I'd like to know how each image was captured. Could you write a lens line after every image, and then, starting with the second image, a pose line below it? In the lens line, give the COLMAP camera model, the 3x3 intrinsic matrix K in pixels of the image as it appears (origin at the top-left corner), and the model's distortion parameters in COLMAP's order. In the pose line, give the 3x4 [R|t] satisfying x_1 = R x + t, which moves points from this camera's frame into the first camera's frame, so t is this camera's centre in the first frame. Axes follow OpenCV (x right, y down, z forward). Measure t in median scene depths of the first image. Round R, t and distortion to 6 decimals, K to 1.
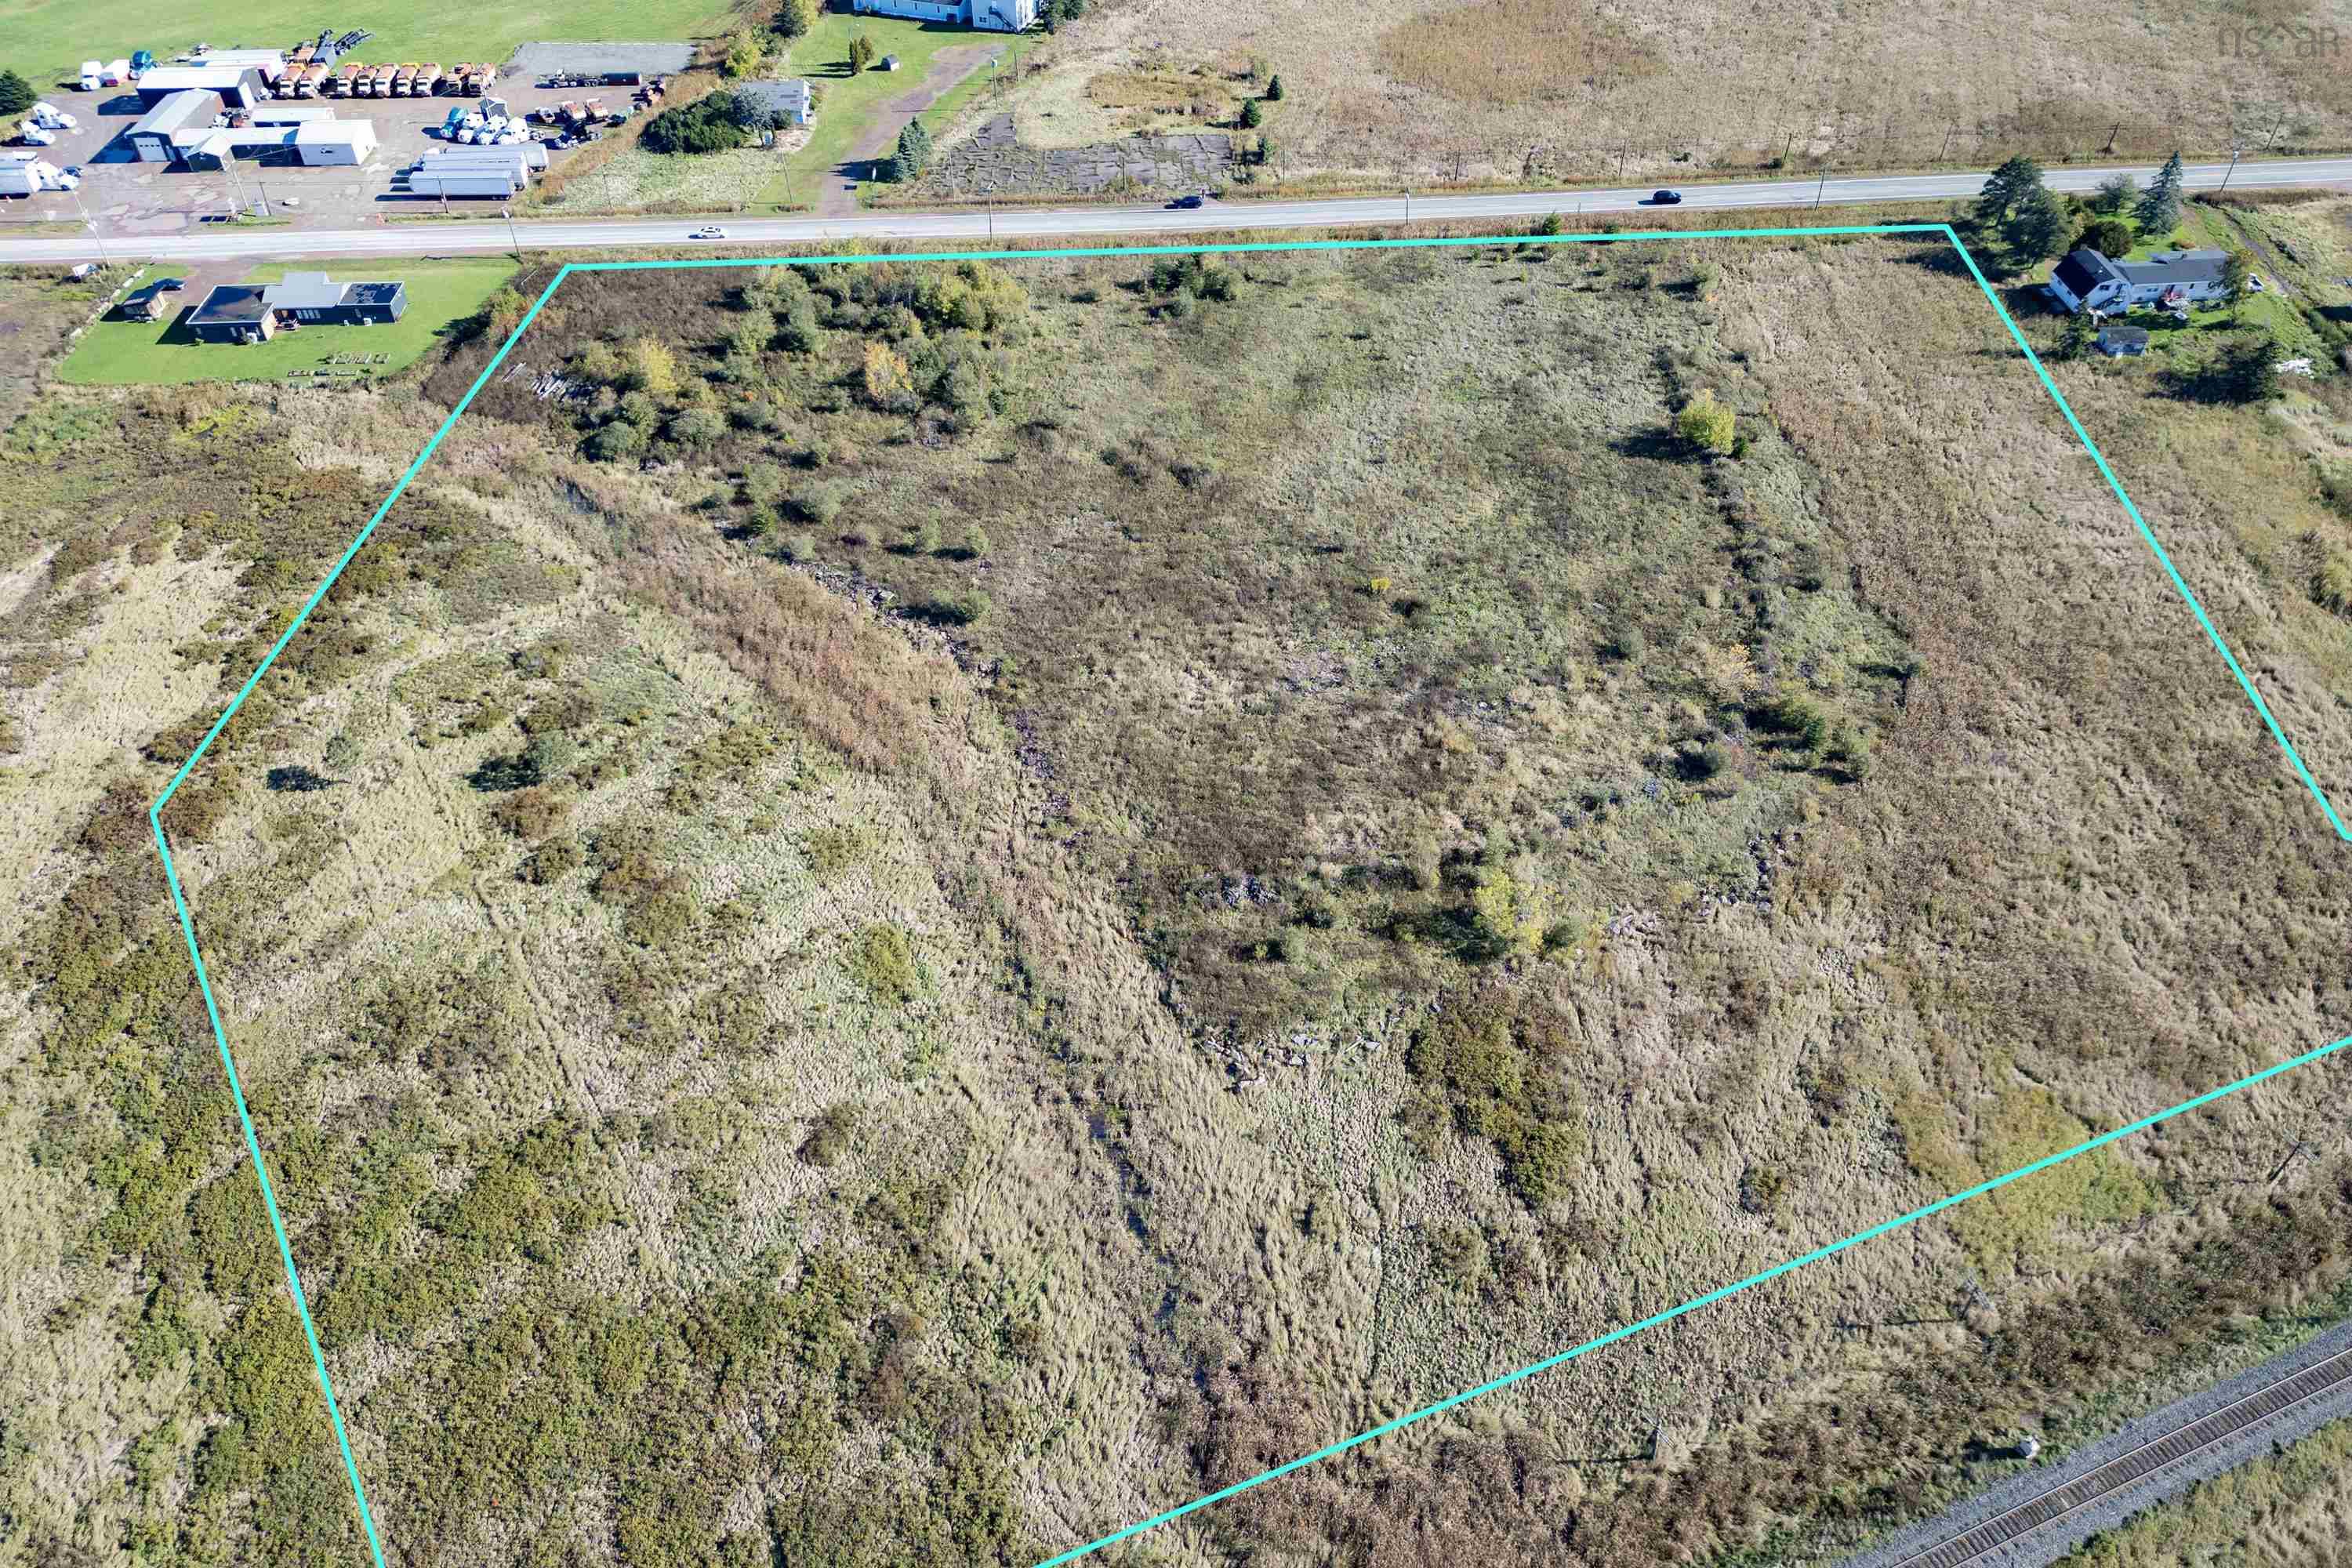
lens RADIAL K [[1626.3, 0, 1165.5], [0, 1626.3, 695.7], [0, 0, 1]] dist [0.106805, -0.119562]
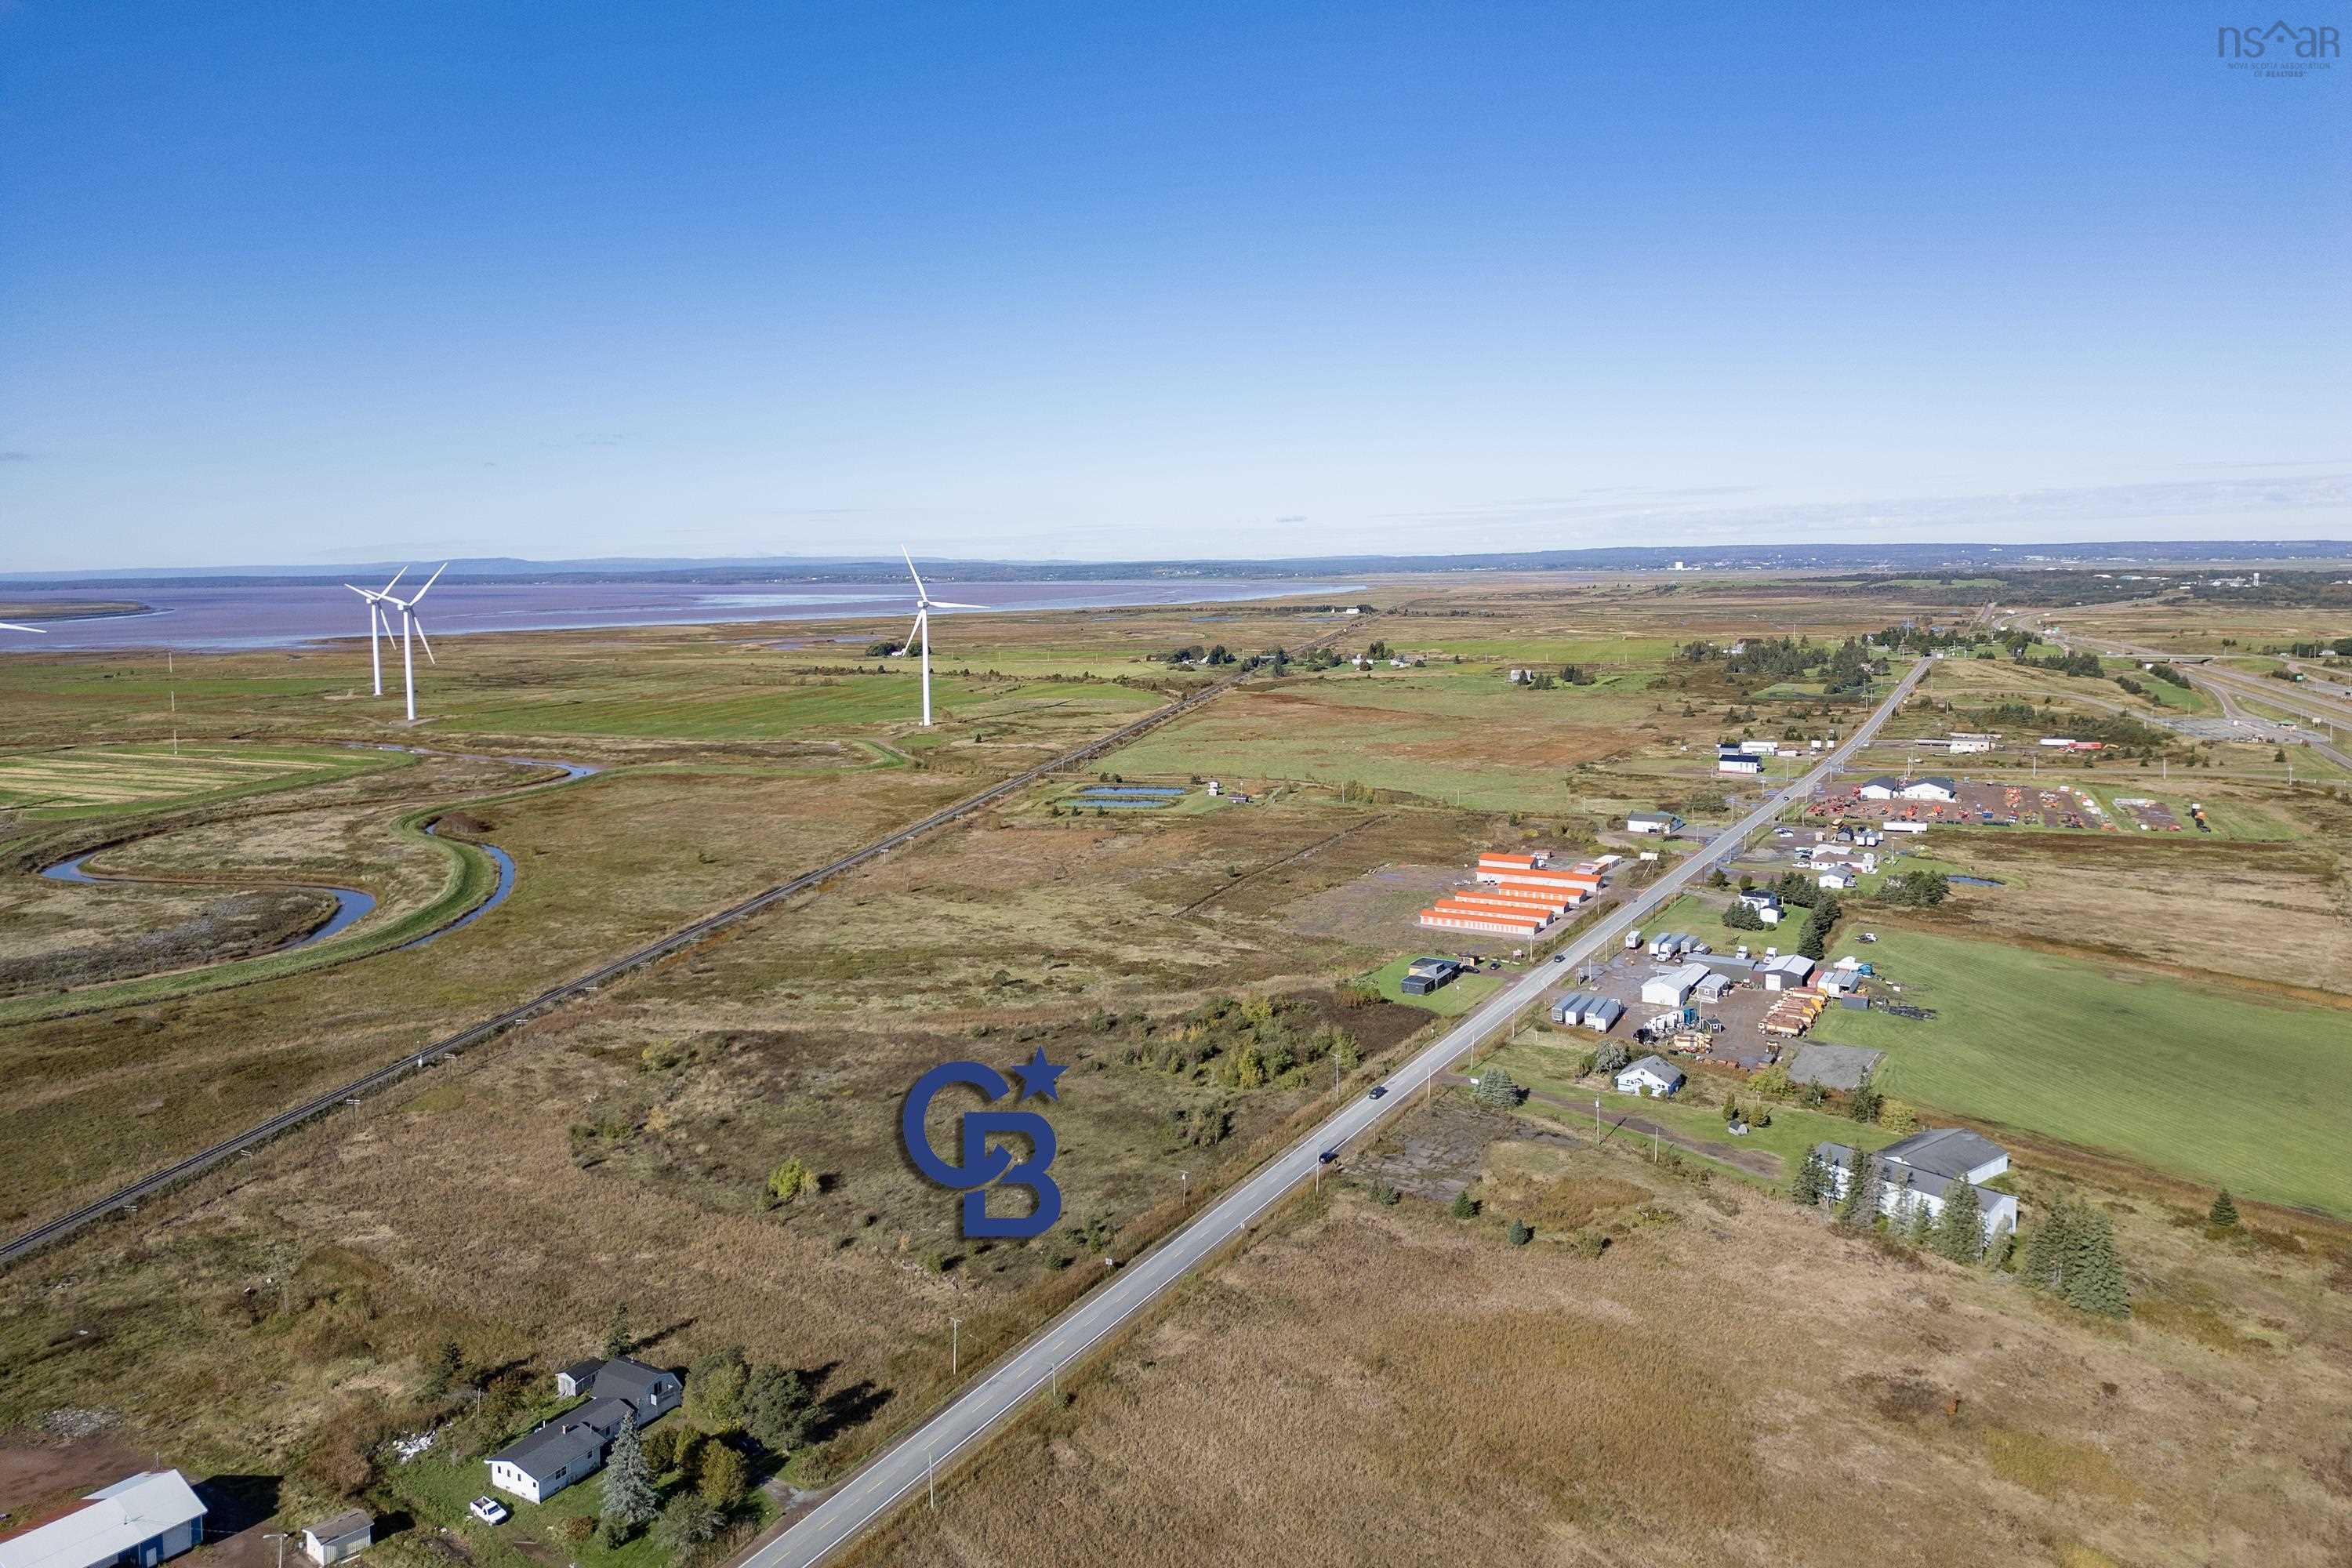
lens RADIAL K [[1626.3, 0, 1165.5], [0, 1626.3, 695.7], [0, 0, 1]] dist [0.106805, -0.119562]
pose [[-0.545869, 0.084034, -0.833646, 1.537909], [-0.539281, 0.726238, 0.426327, -1.466461], [0.641251, 0.682288, -0.351113, 1.677597]]
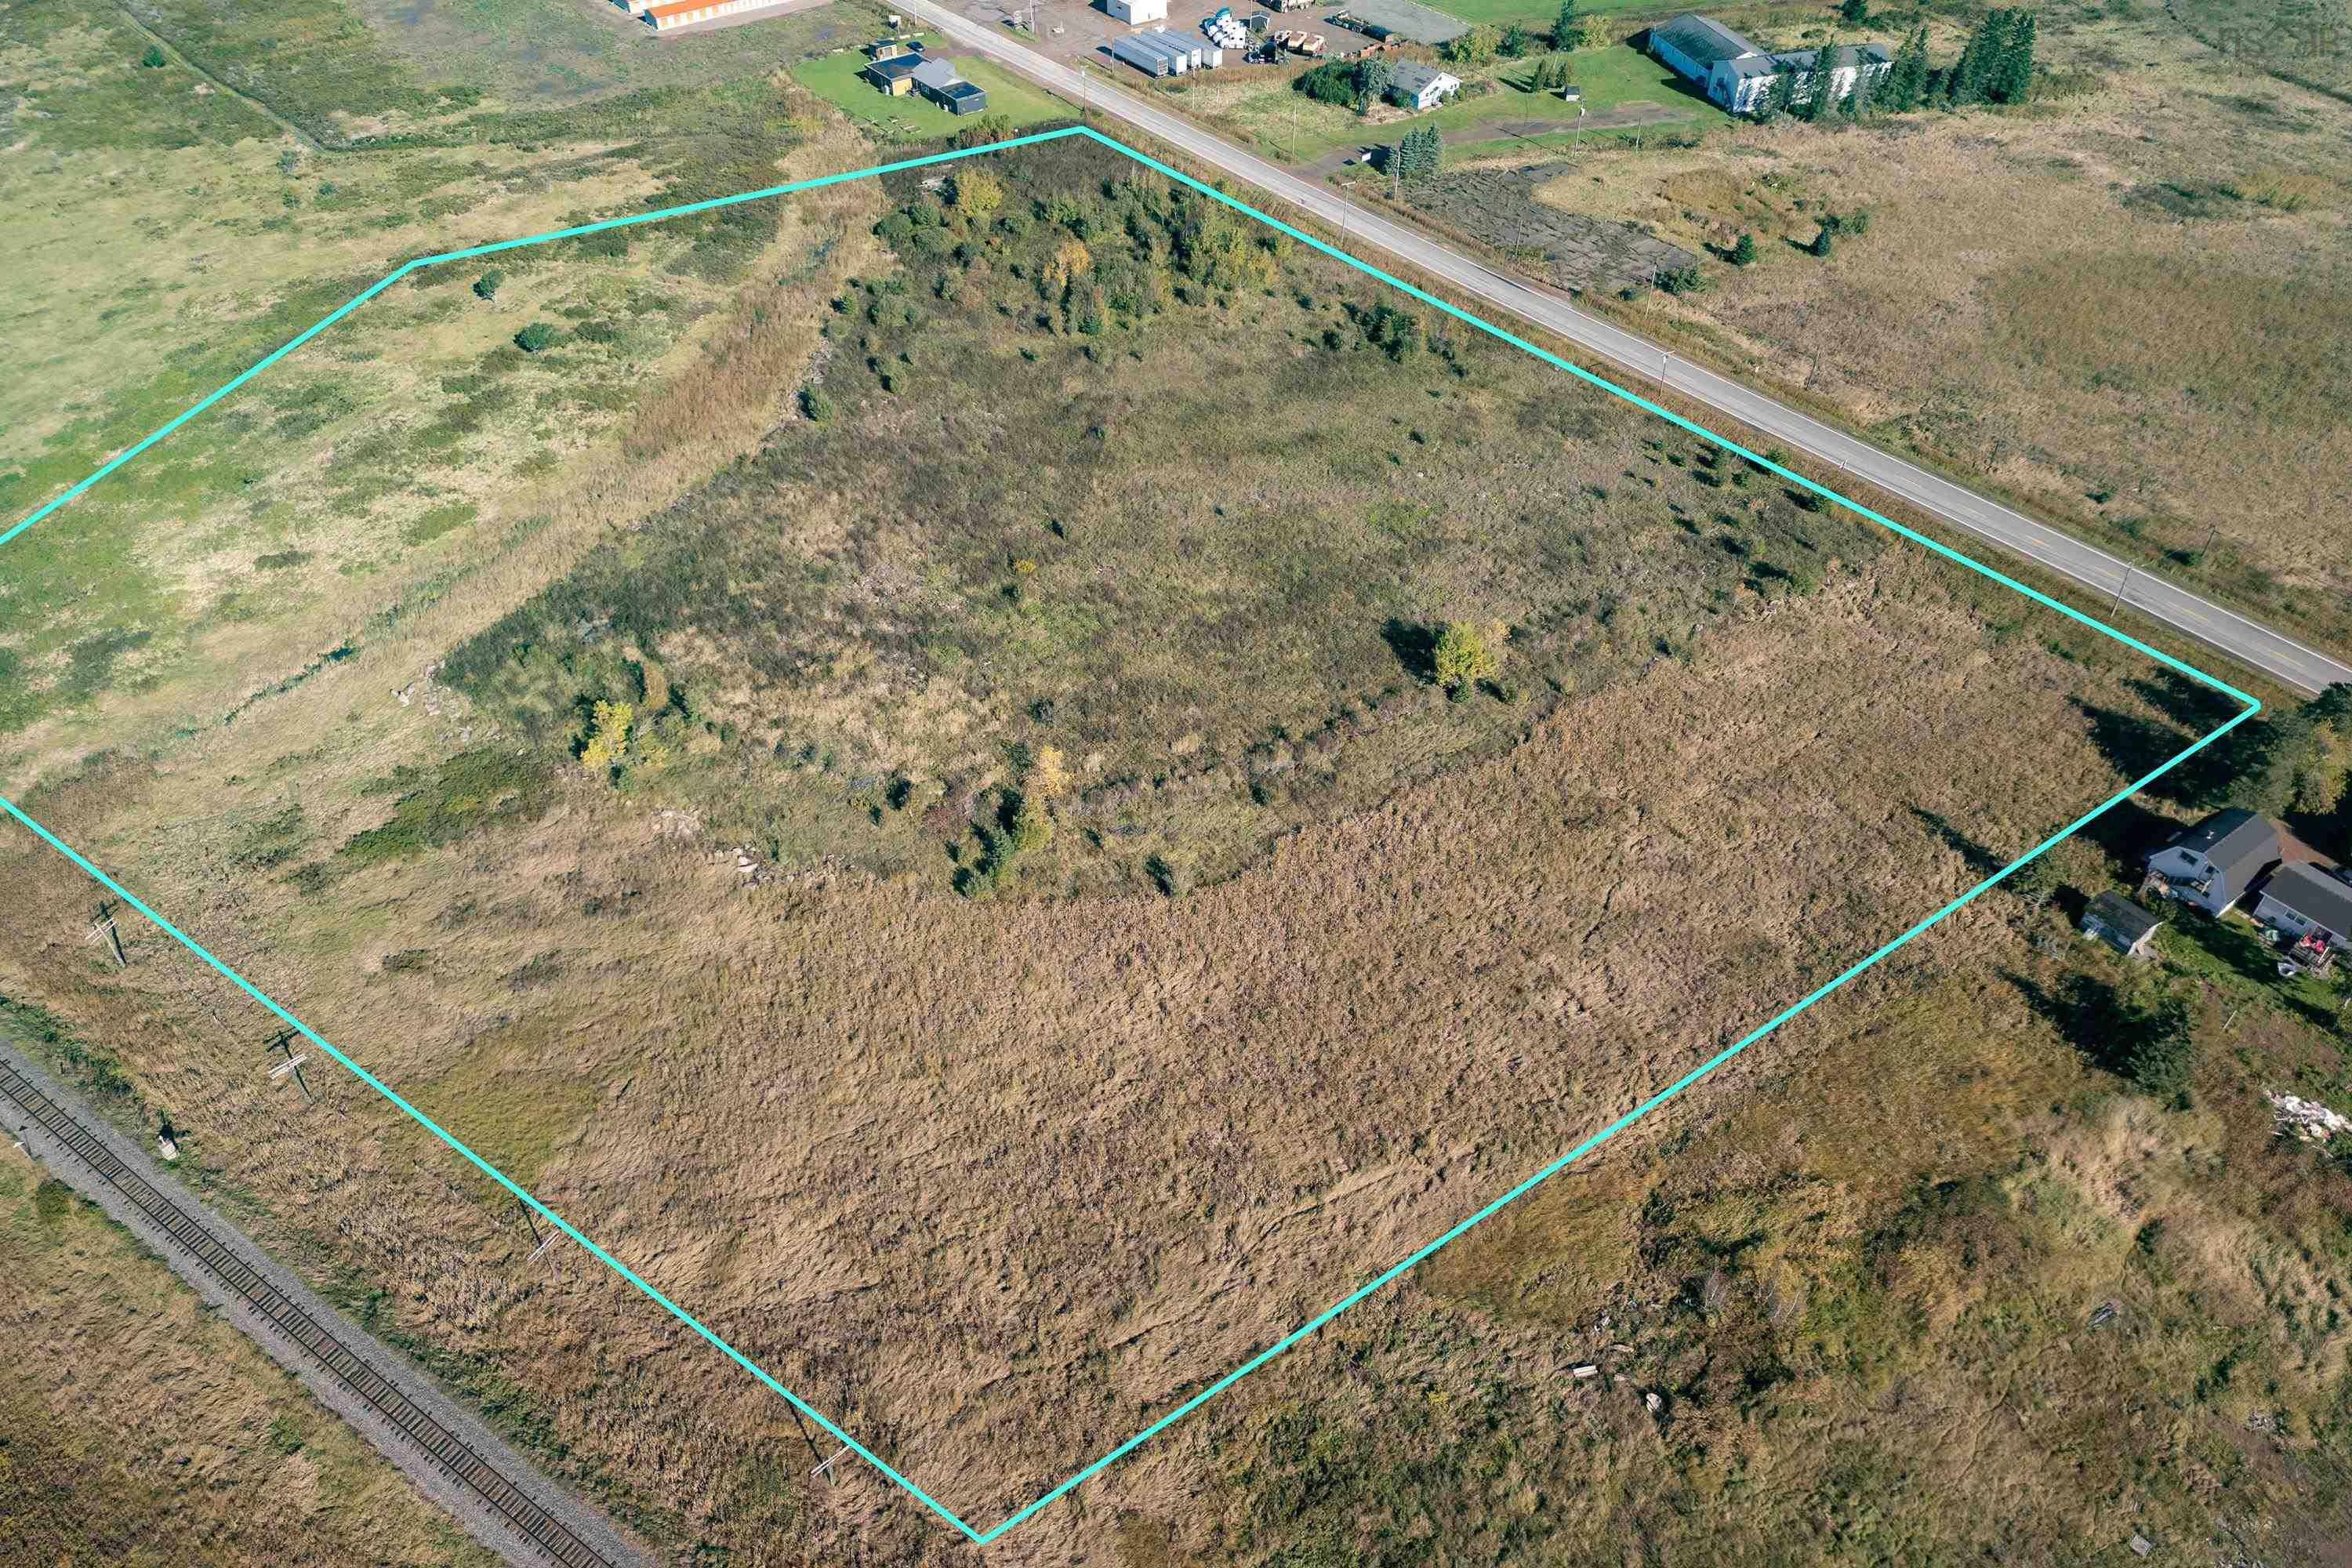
lens RADIAL K [[1624.2, 0, 1176.0], [0, 1624.2, 784.0], [0, 0, 1]] dist [0.109231, -0.133633]
pose [[0.557155, 0.558067, -0.614931, 0.962310], [-0.544828, 0.804512, 0.236480, -0.272104], [0.626691, 0.203276, 0.752288, 0.326632]]
